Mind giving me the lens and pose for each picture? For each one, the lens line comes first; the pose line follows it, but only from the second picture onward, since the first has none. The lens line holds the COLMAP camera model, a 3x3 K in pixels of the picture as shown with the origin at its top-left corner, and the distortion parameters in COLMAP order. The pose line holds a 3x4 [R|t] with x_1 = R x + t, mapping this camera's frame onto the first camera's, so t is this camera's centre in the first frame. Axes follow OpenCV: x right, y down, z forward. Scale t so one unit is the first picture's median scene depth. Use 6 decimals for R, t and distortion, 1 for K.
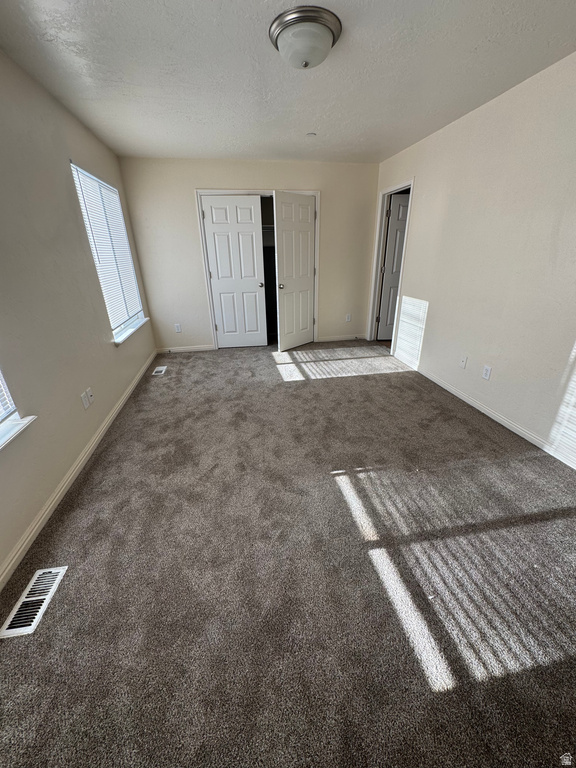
lens RADIAL K [[305.4, 0, 288.2], [0, 305.4, 383.0], [0, 0, 1]] dist [-0.002064, 0.000097]
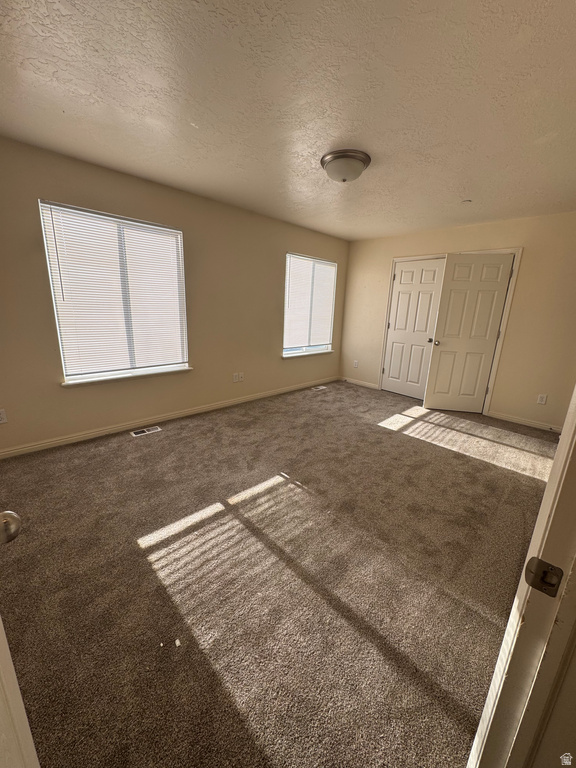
lens RADIAL K [[305.4, 0, 288.2], [0, 305.4, 383.0], [0, 0, 1]] dist [-0.002064, 0.000097]
pose [[0.553512, 0.245957, -0.795694, 0.623985], [-0.375676, 0.926413, 0.025031, -0.049588], [0.743298, 0.285069, 0.605181, 0.102189]]
